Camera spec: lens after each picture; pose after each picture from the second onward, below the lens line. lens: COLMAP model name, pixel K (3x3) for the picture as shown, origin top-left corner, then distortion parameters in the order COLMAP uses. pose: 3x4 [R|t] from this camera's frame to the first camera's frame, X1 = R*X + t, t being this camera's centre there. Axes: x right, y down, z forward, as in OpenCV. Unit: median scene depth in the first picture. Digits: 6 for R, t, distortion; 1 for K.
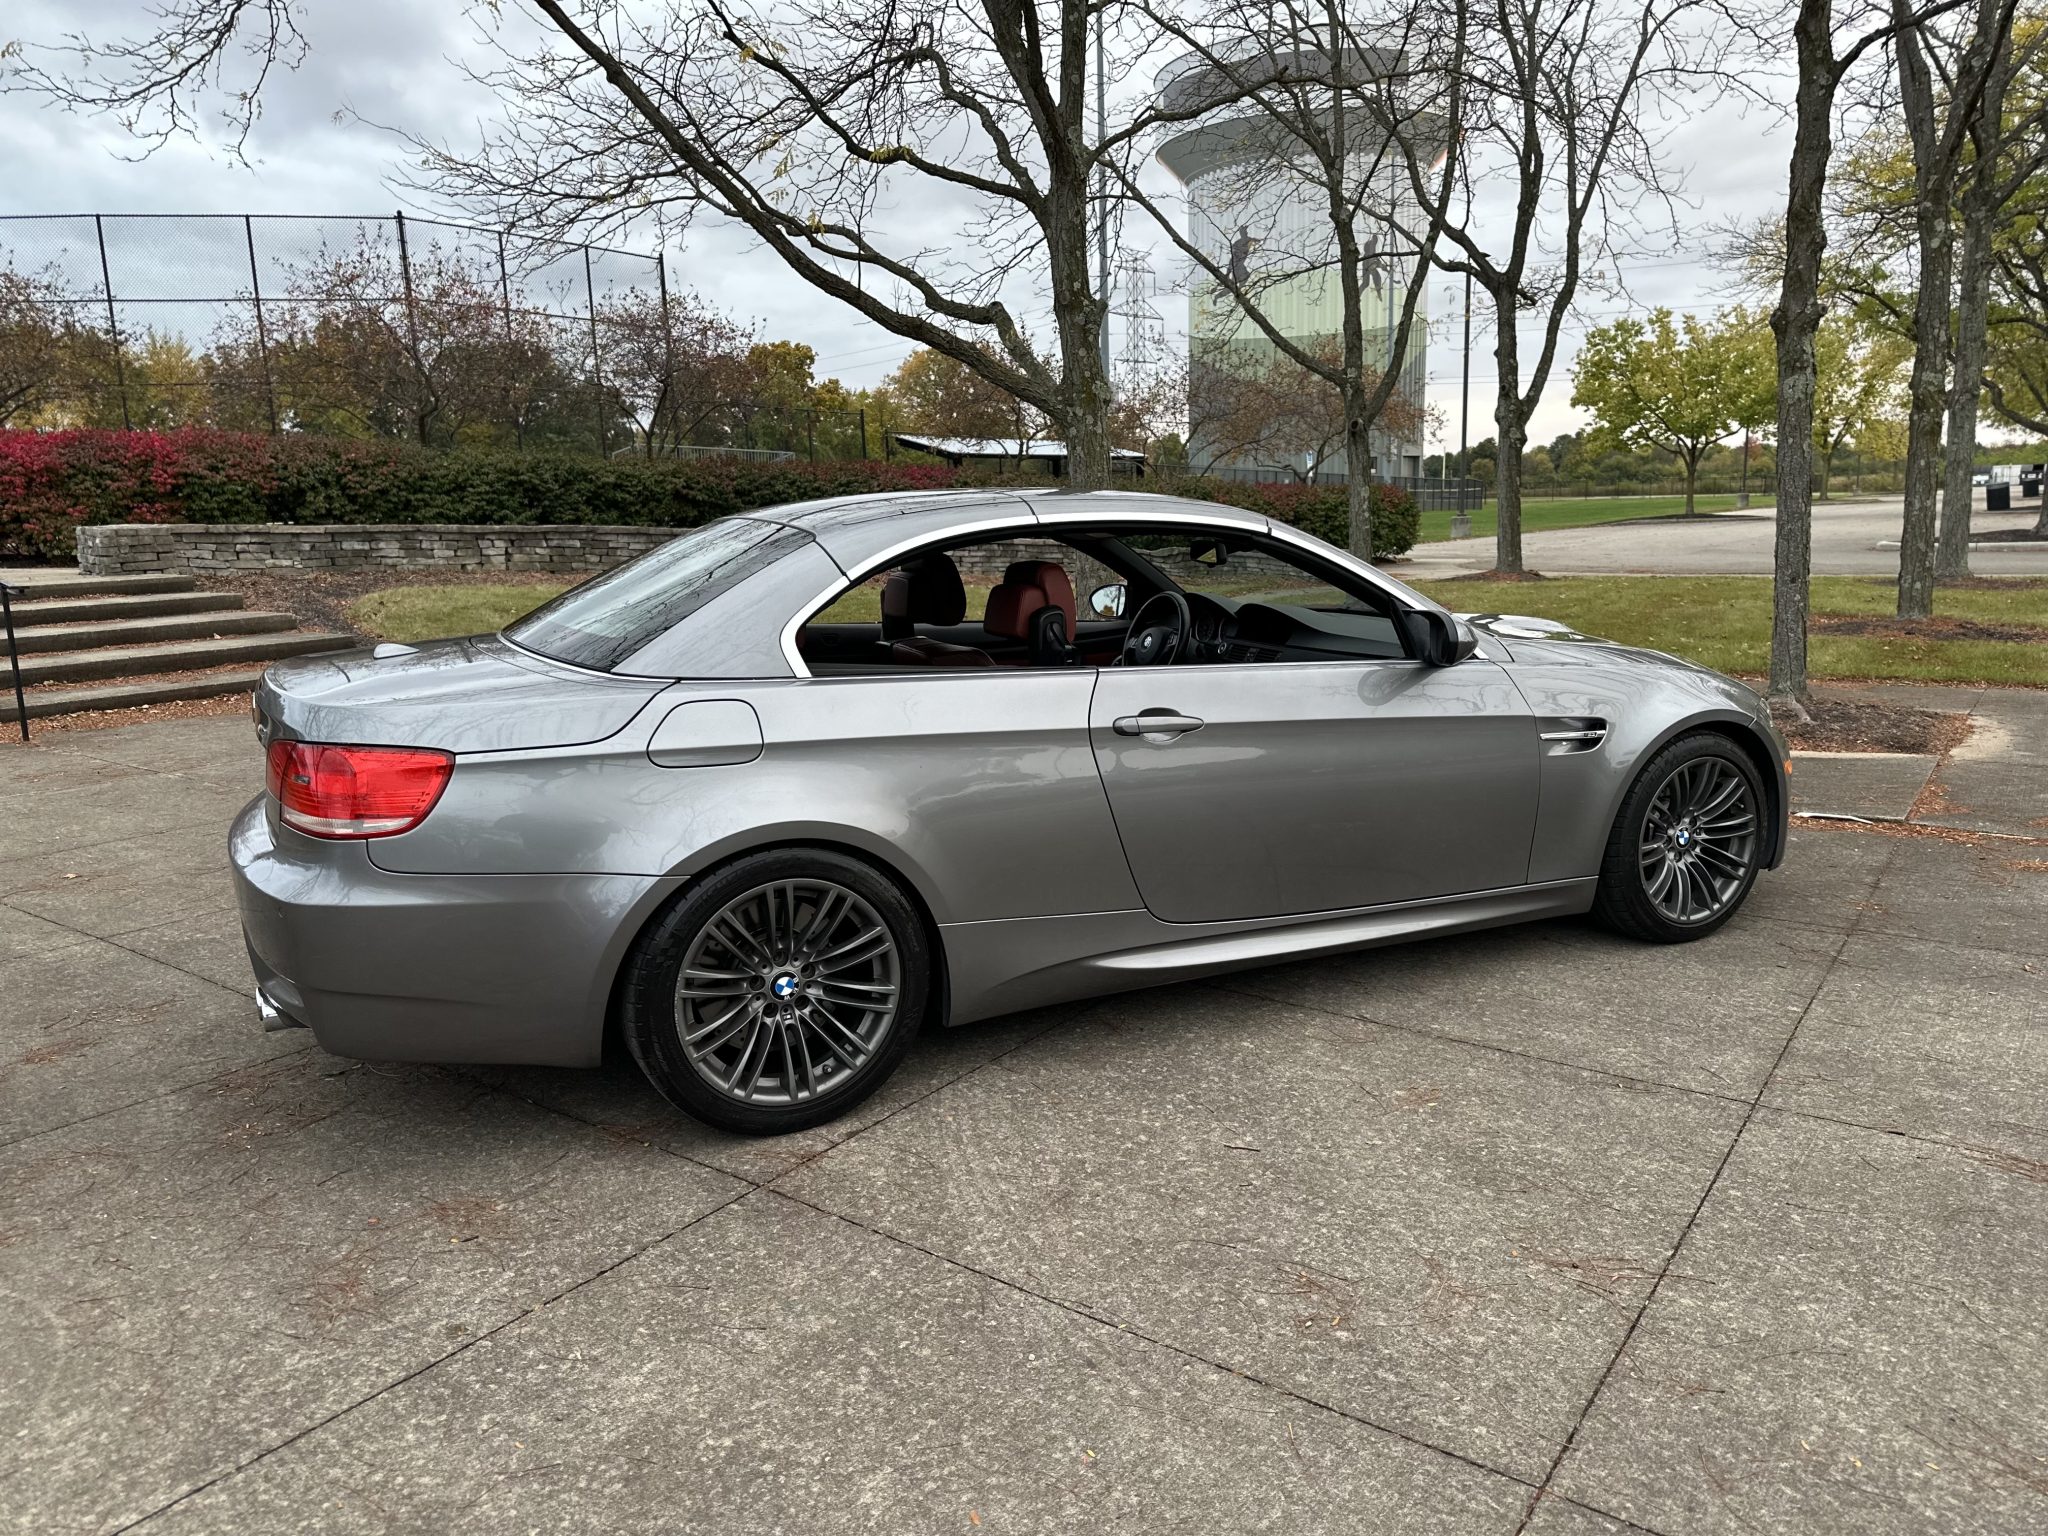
lens RADIAL K [[1448.5, 0, 1039.8], [0, 1448.5, 775.8], [0, 0, 1]] dist [0.026322, -0.034442]
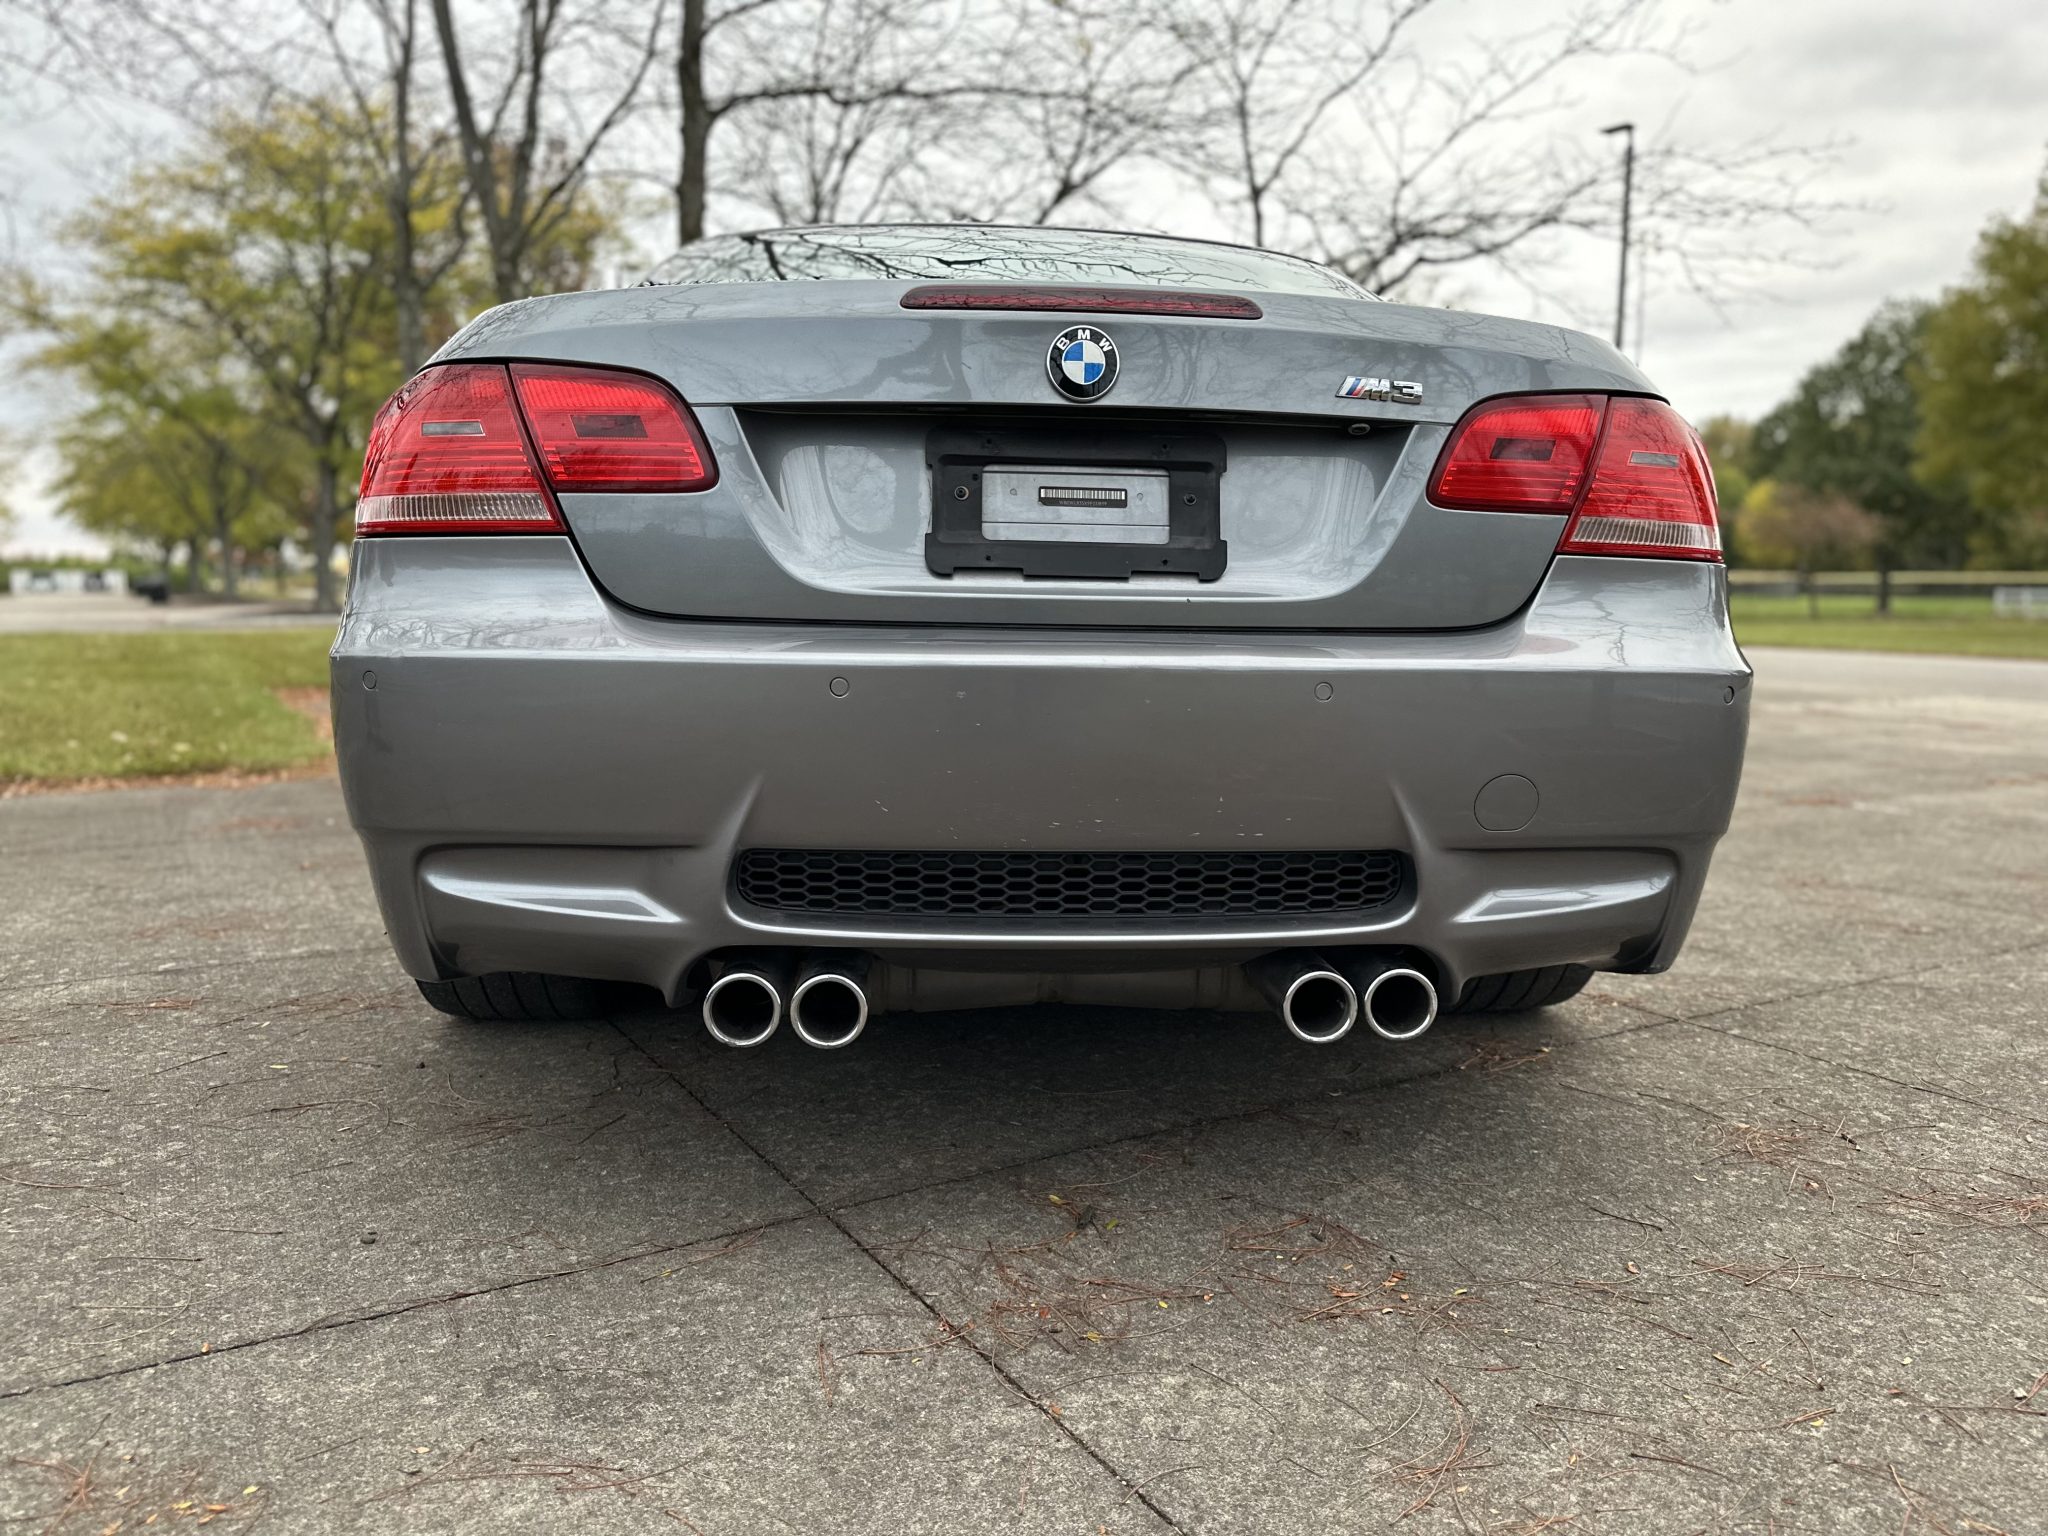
lens RADIAL K [[1448.5, 0, 1035.4], [0, 1448.5, 774.0], [0, 0, 1]] dist [0.026322, -0.034442]
pose [[0.375157, -0.083850, 0.923161, -1.005171], [0.155111, 0.987537, 0.026662, 0.060735], [-0.913891, 0.133190, 0.383488, 0.925915]]
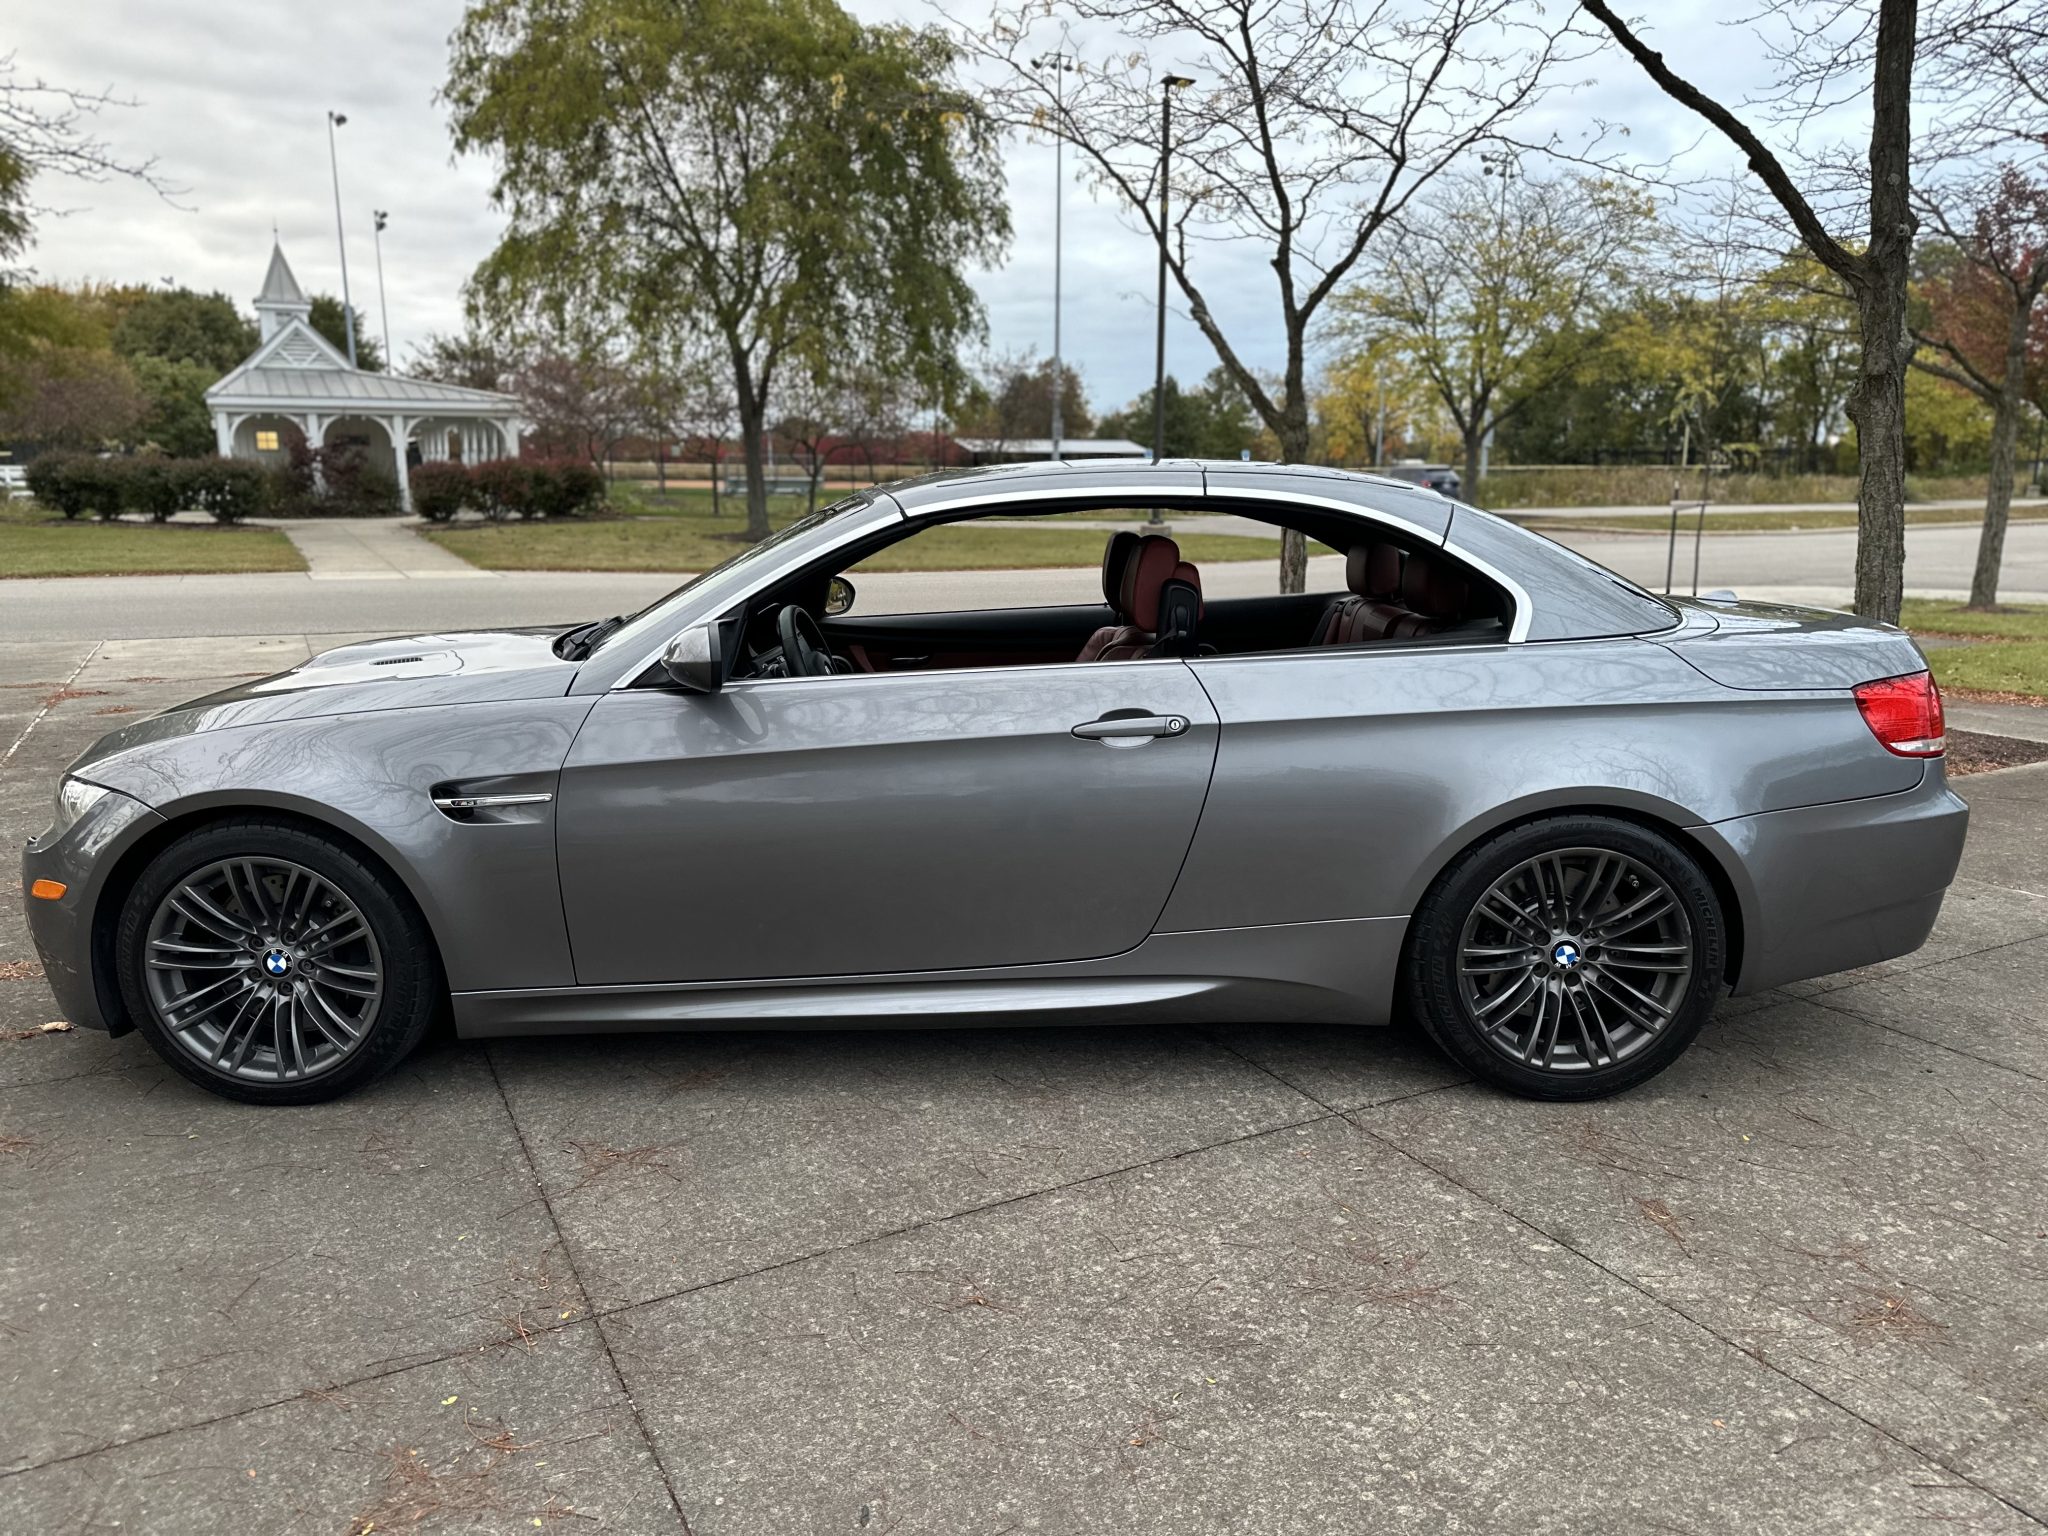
lens RADIAL K [[1448.5, 0, 1028.5], [0, 1448.5, 778.6], [0, 0, 1]] dist [0.026322, -0.034442]
pose [[-0.897318, -0.067800, 0.436146, -0.512453], [0.103955, 0.927872, 0.358115, -0.449867], [-0.428968, 0.366683, -0.825548, 2.411577]]
